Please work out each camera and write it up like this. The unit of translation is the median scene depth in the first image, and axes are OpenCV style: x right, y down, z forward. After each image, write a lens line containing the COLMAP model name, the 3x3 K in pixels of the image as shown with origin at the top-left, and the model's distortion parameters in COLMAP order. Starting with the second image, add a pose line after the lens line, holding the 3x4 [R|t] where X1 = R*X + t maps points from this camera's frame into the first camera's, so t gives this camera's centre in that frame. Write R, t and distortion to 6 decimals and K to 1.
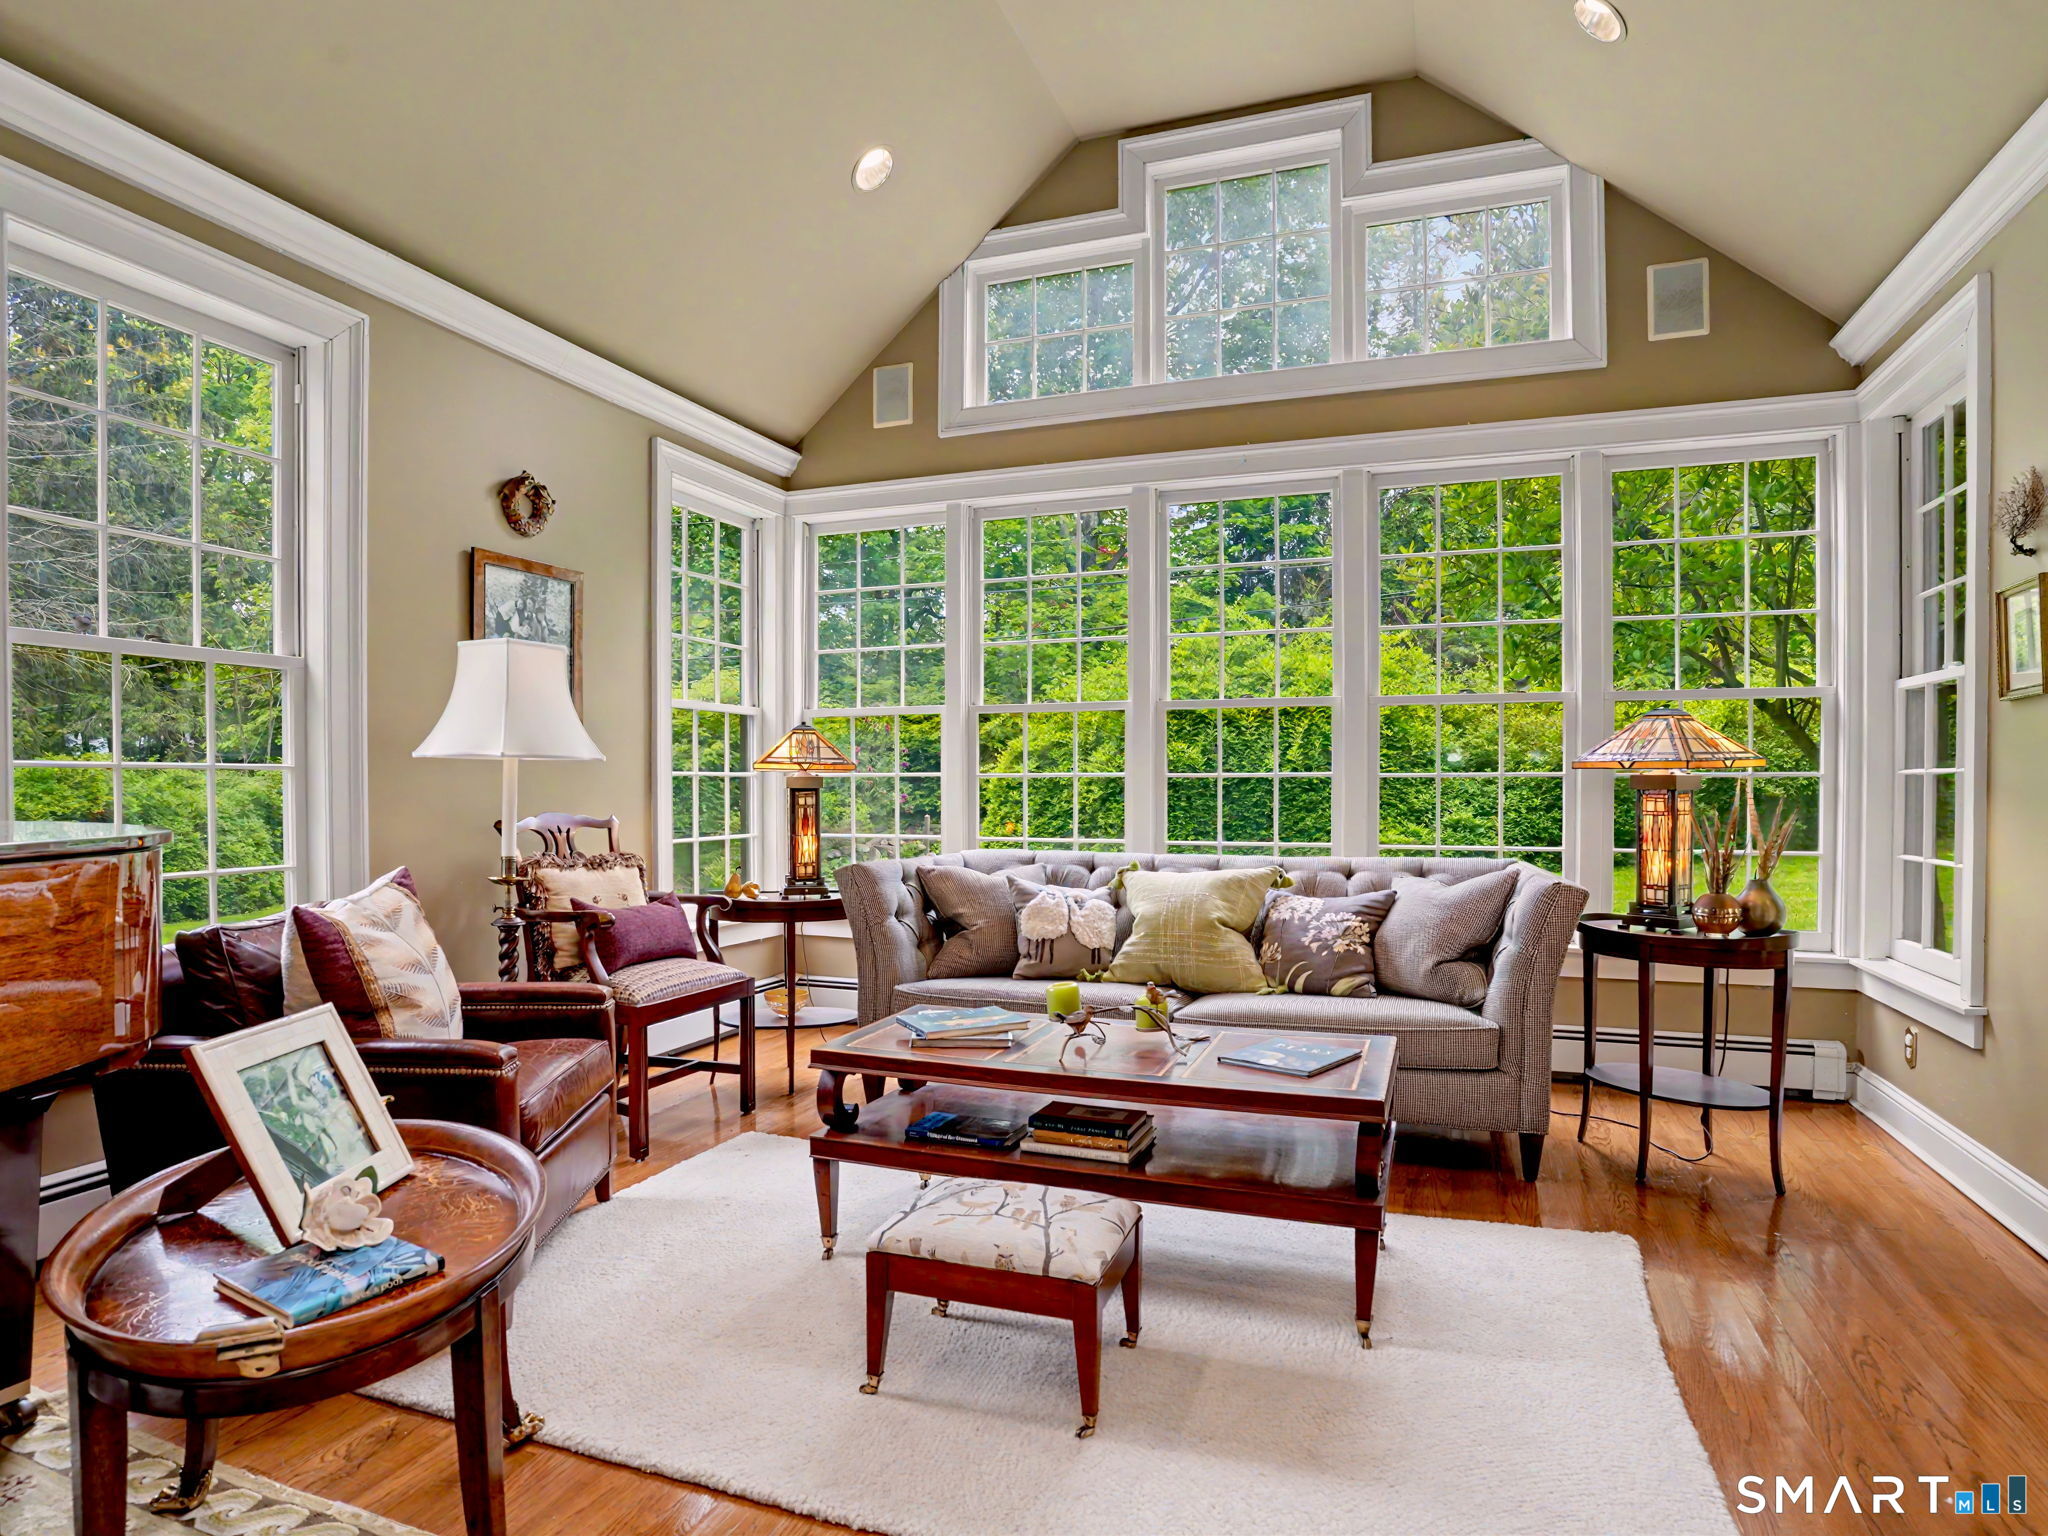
lens RADIAL K [[1123.8, 0, 1015.7], [0, 1123.8, 782.8], [0, 0, 1]] dist [-0.084676, 0.042710]
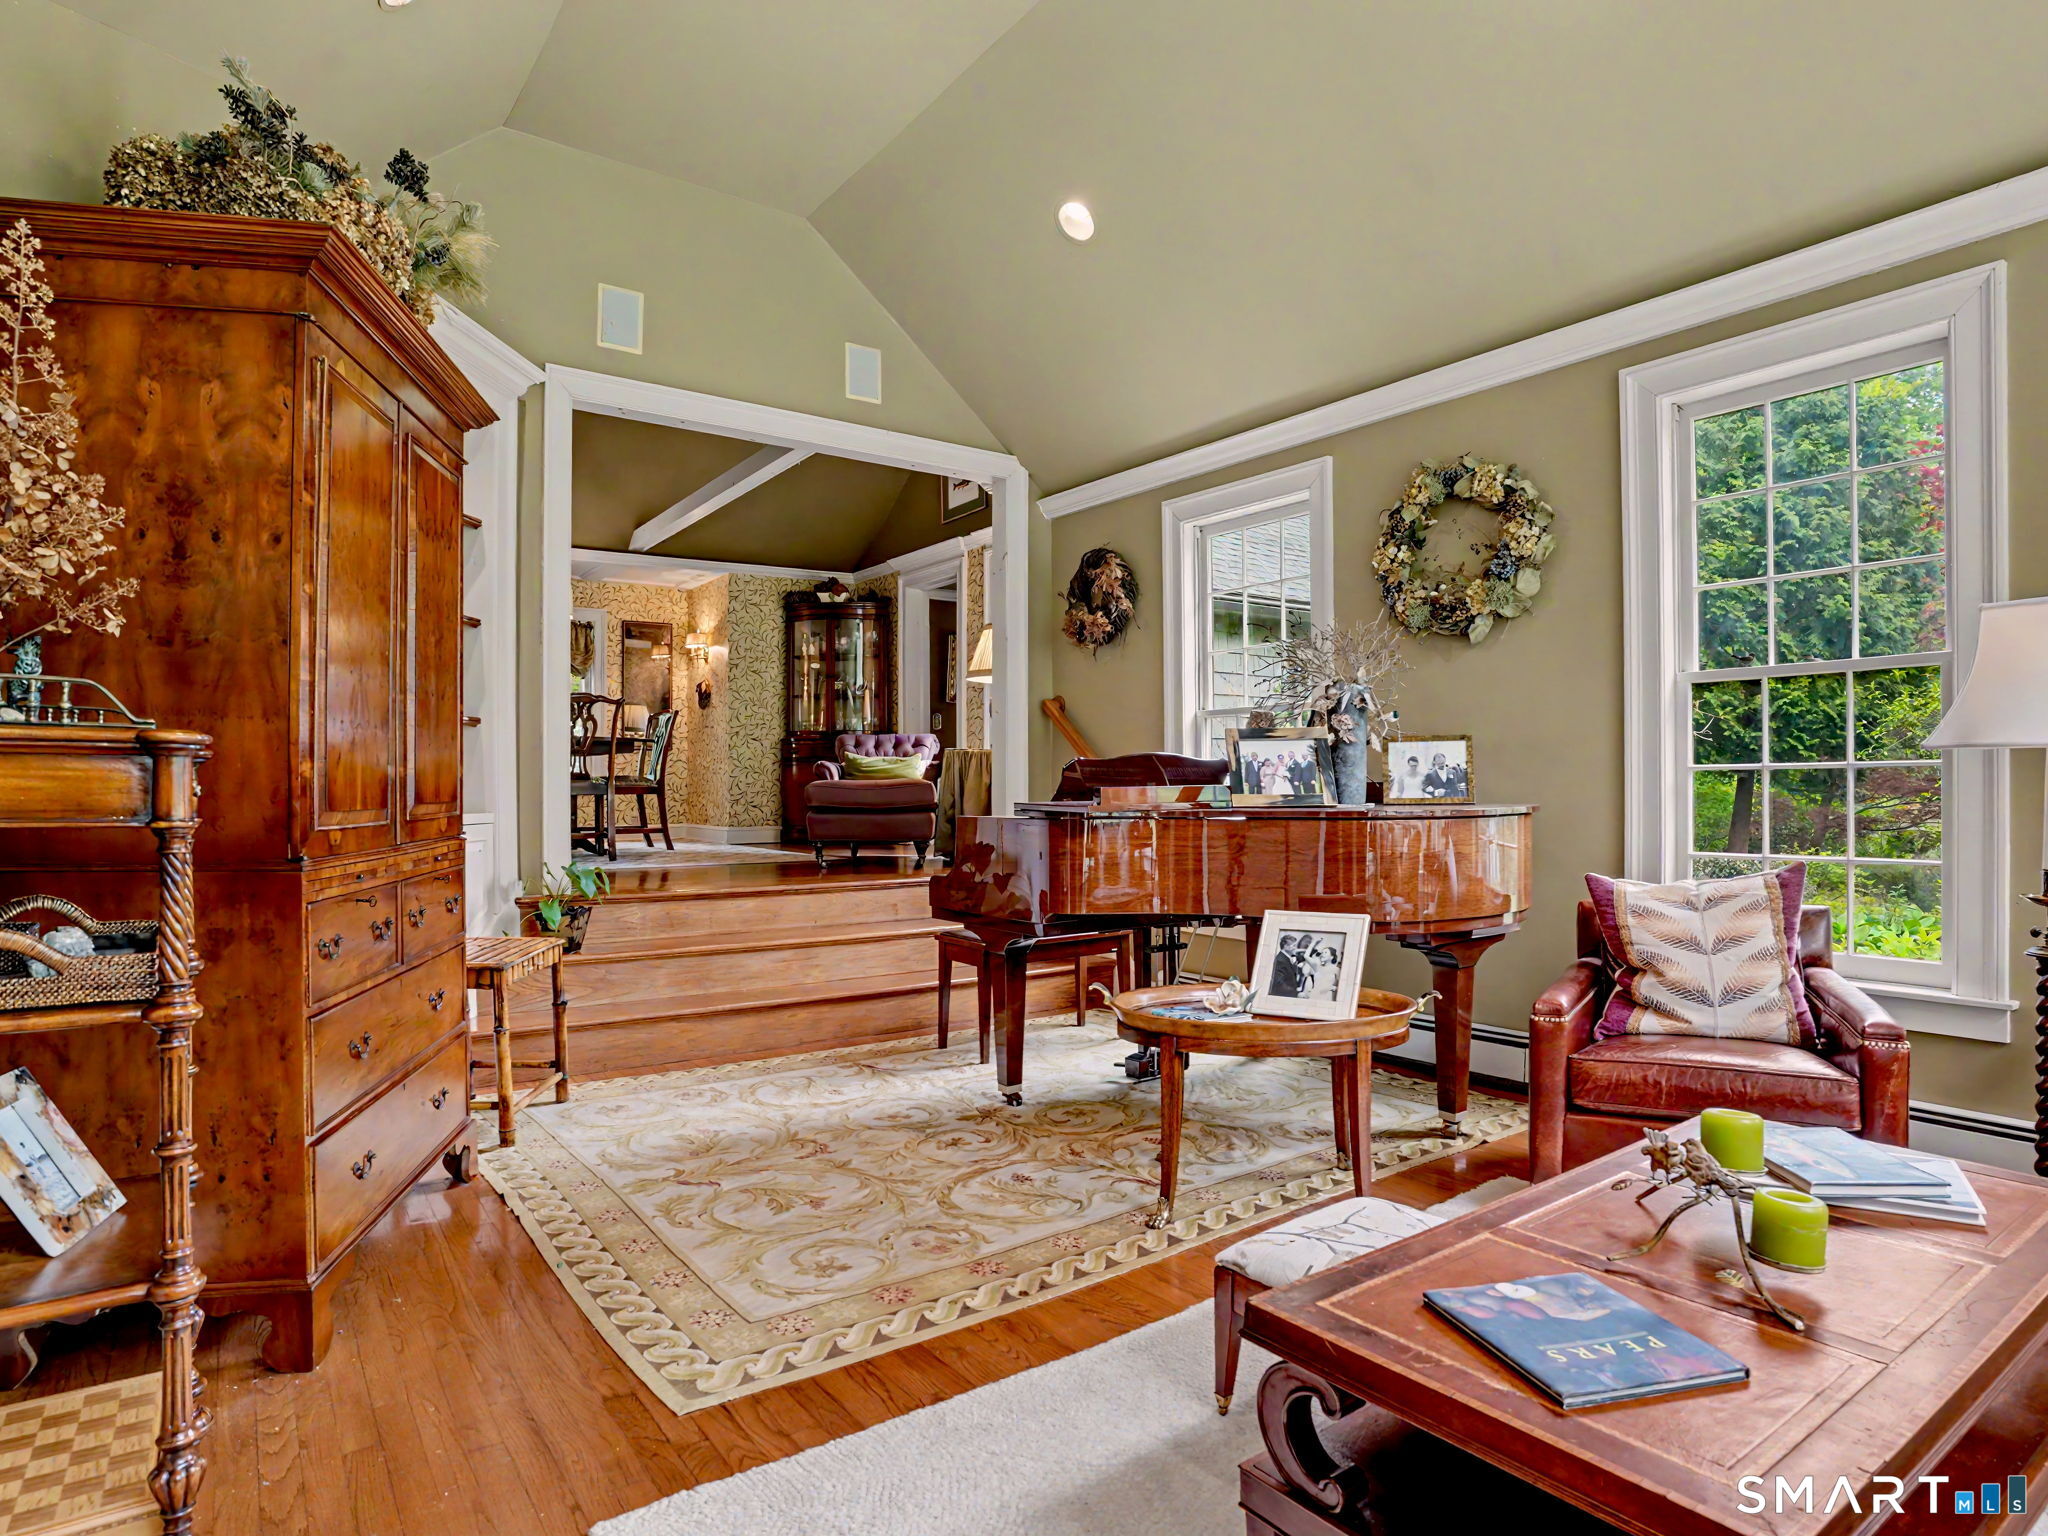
lens RADIAL K [[1123.8, 0, 1015.7], [0, 1123.8, 782.8], [0, 0, 1]] dist [-0.084676, 0.042710]
pose [[-0.556606, -0.006905, -0.830748, 0.735335], [-0.002604, 0.999975, -0.006568, 0.010858], [0.830772, -0.001493, -0.556610, 1.008602]]
